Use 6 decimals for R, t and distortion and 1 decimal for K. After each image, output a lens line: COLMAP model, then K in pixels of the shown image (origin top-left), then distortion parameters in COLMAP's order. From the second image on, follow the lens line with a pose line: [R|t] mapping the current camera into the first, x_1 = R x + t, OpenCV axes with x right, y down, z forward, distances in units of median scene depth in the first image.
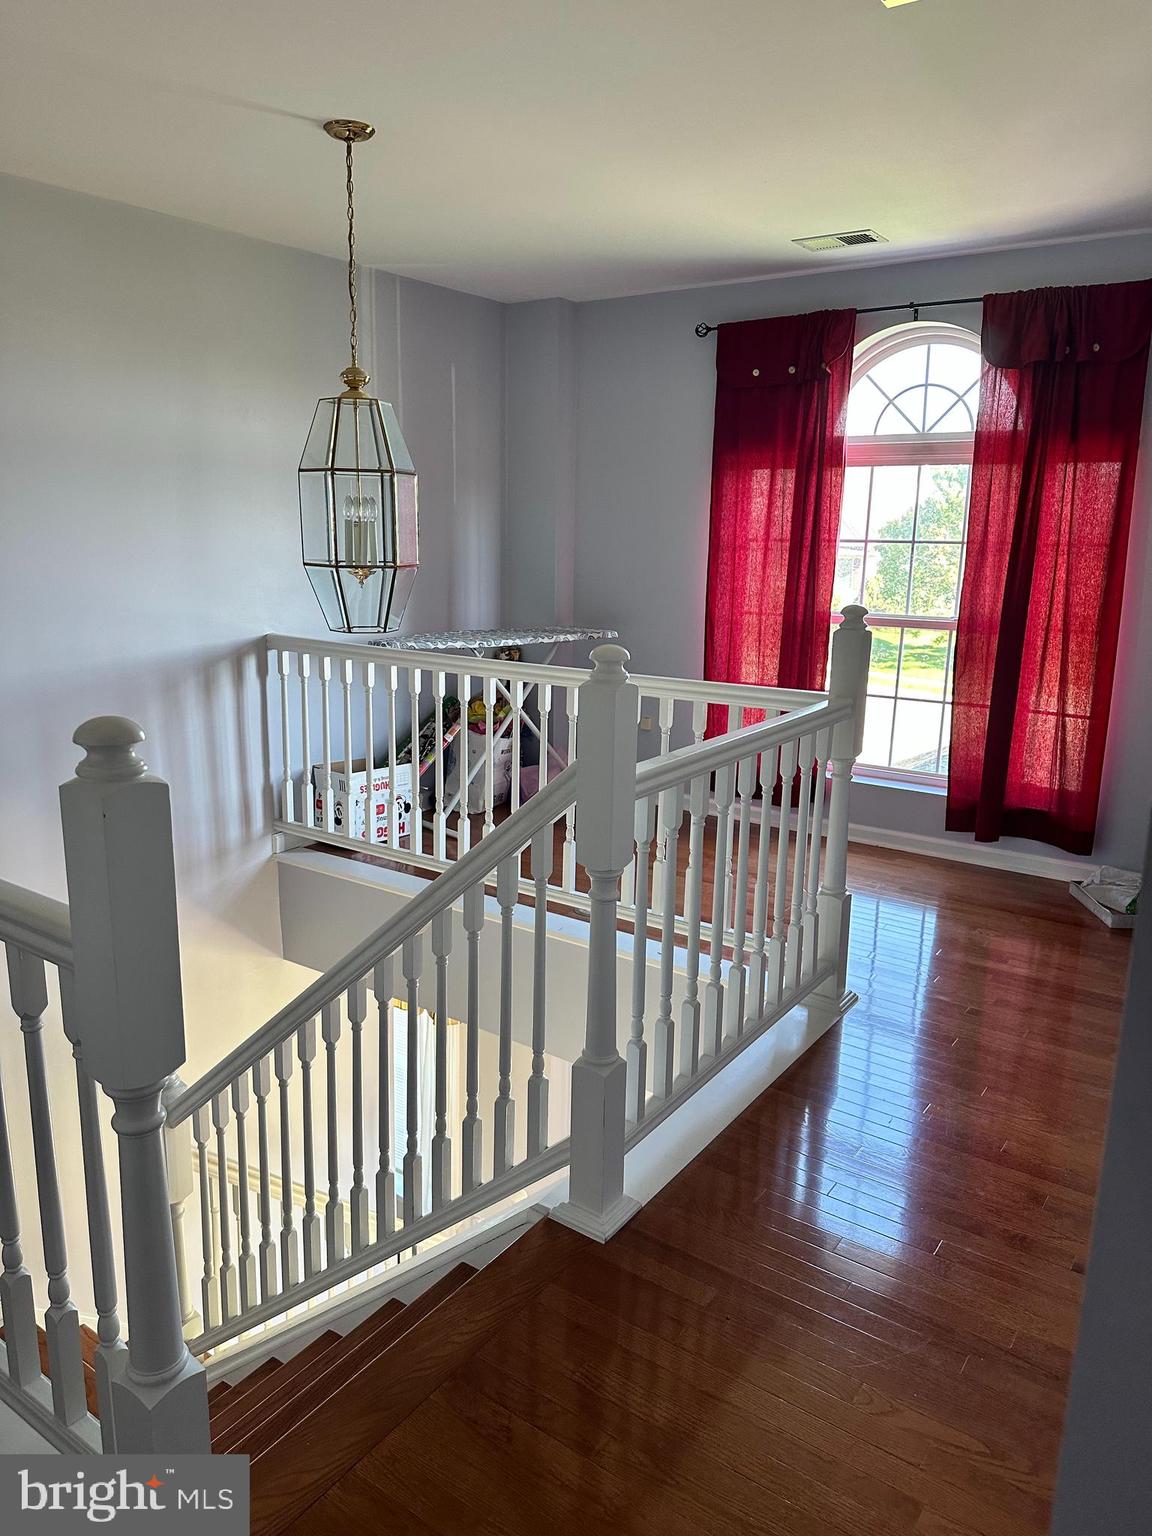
lens RADIAL K [[1073.2, 0, 541.7], [0, 1073.2, 777.5], [0, 0, 1]] dist [0.089902, -0.131198]
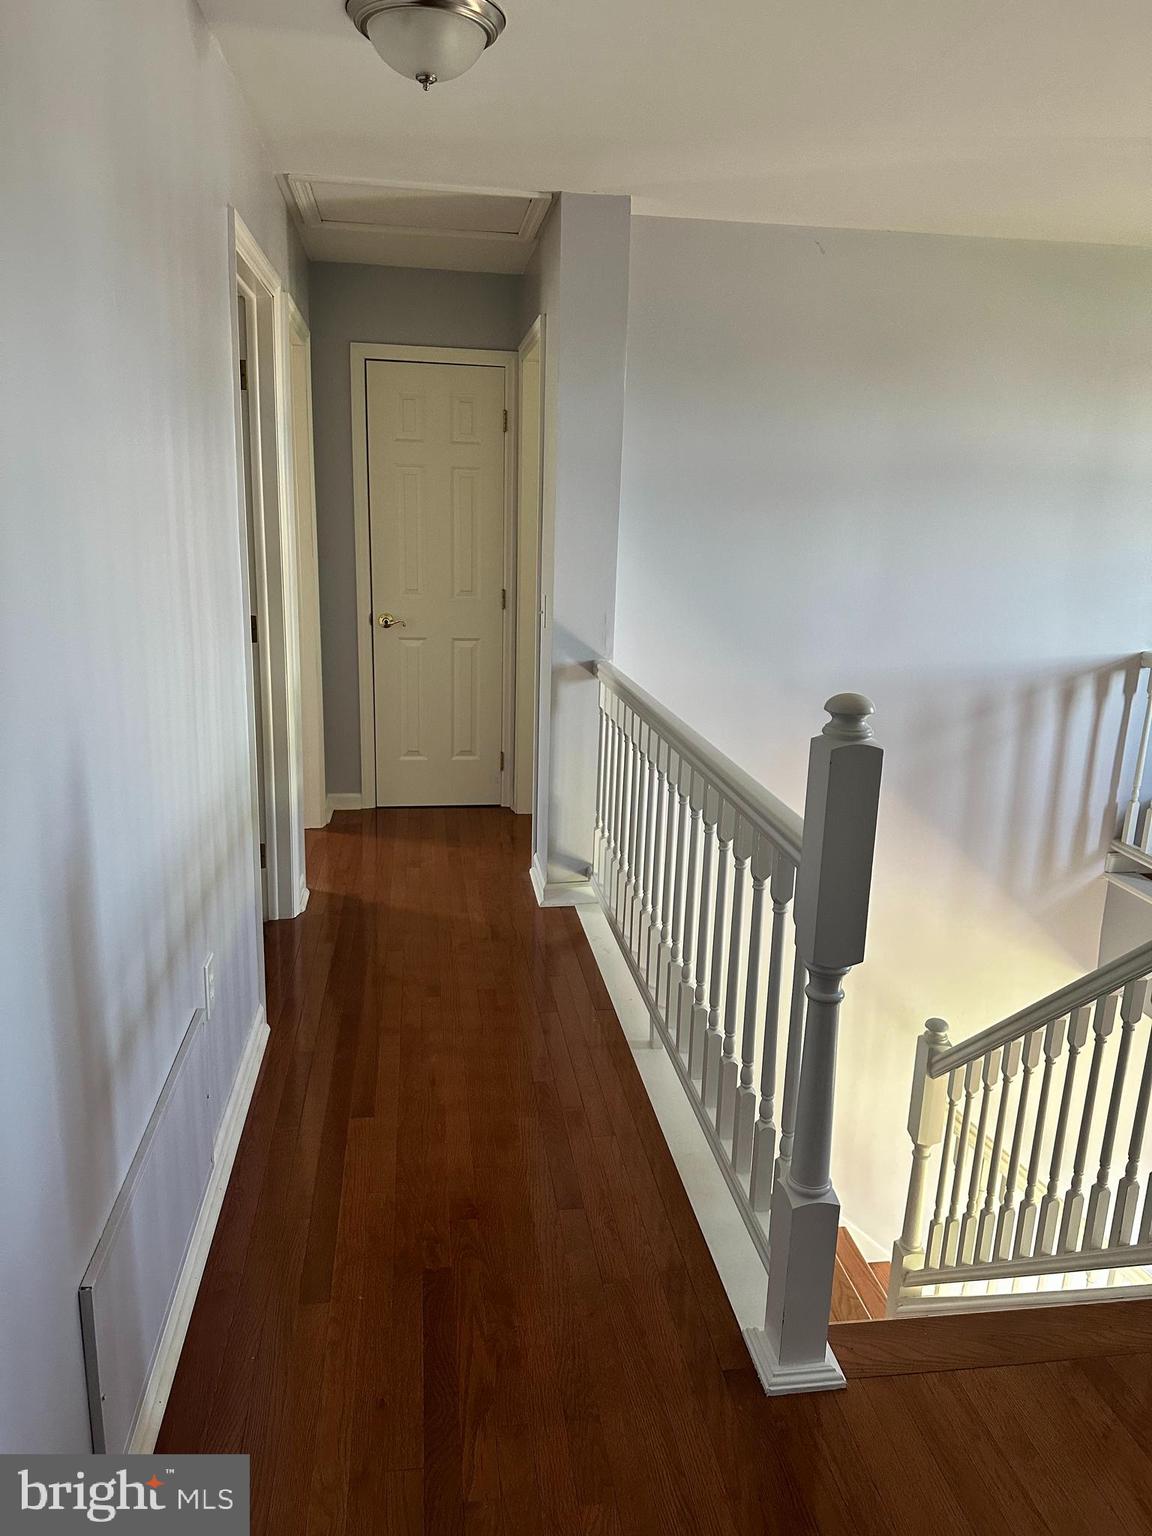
lens RADIAL K [[1081.4, 0, 567.5], [0, 1081.4, 768.4], [0, 0, 1]] dist [0.102066, -0.149397]
pose [[0.688373, 0.172725, -0.704491, 0.149831], [-0.183060, 0.981165, 0.061688, 0.007615], [0.701877, 0.086500, 0.707027, -0.096870]]
